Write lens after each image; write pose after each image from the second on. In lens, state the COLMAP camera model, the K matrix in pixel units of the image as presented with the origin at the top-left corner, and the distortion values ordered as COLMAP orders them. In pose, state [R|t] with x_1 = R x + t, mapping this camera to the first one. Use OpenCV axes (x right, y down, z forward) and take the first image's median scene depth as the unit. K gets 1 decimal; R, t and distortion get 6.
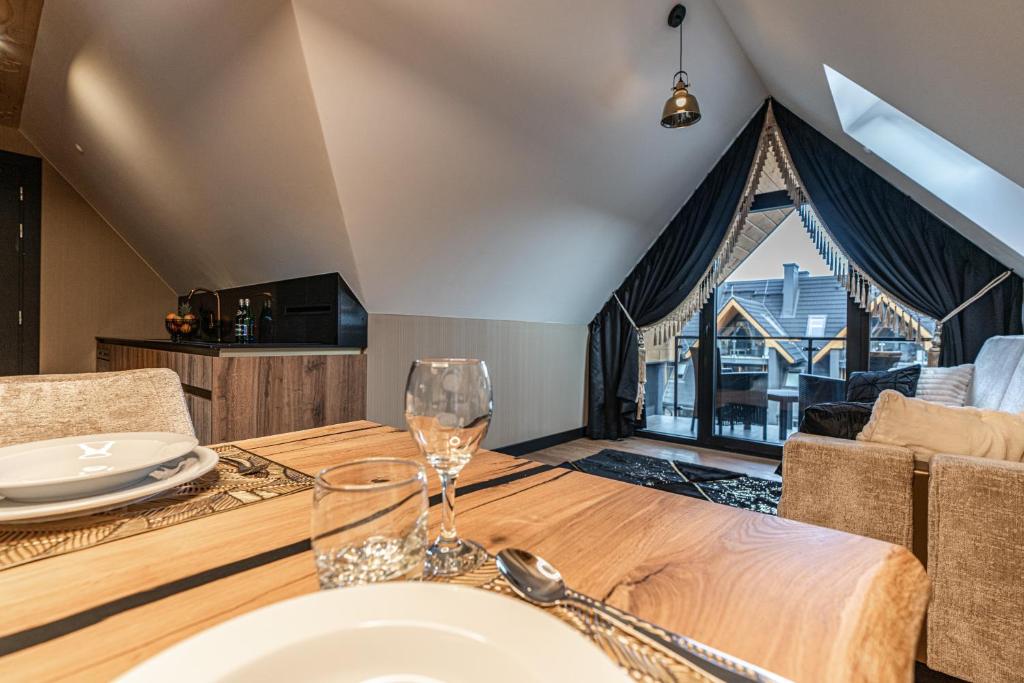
lens RADIAL K [[460.4, 0, 512.0], [0, 460.4, 341.5], [0, 0, 1]] dist [-0.000361, -0.000042]
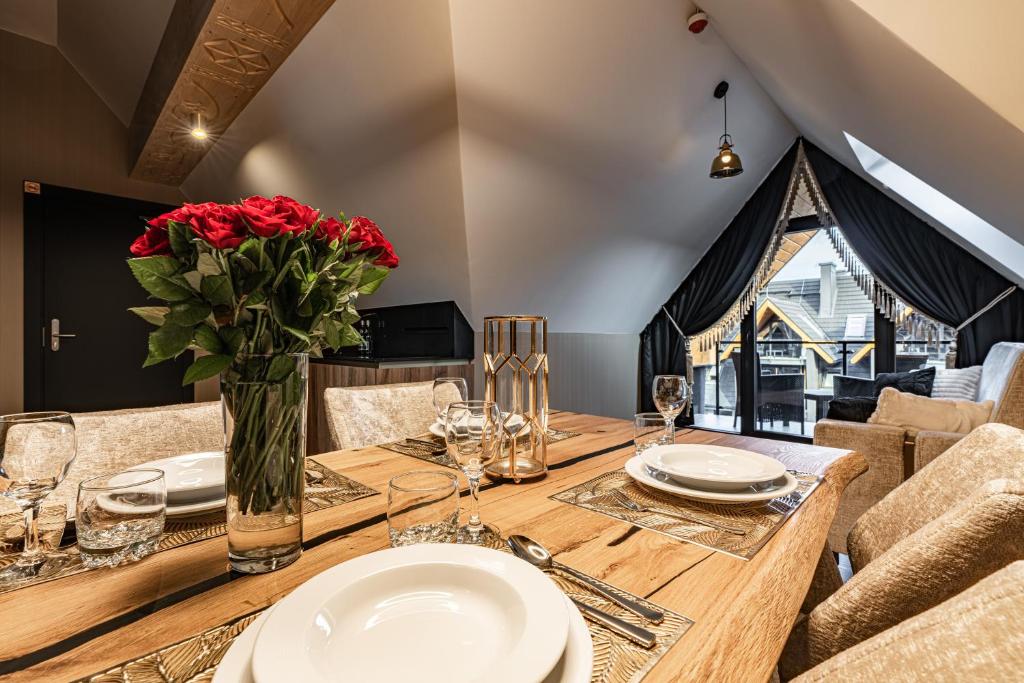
lens RADIAL K [[456.5, 0, 512.0], [0, 456.5, 341.5], [0, 0, 1]] dist [-0.001106, 0.000086]
pose [[0.997795, -0.016410, -0.064313, -0.096177], [0.015889, 0.999837, -0.008604, -0.016612], [0.064443, 0.007563, 0.997893, -0.183008]]
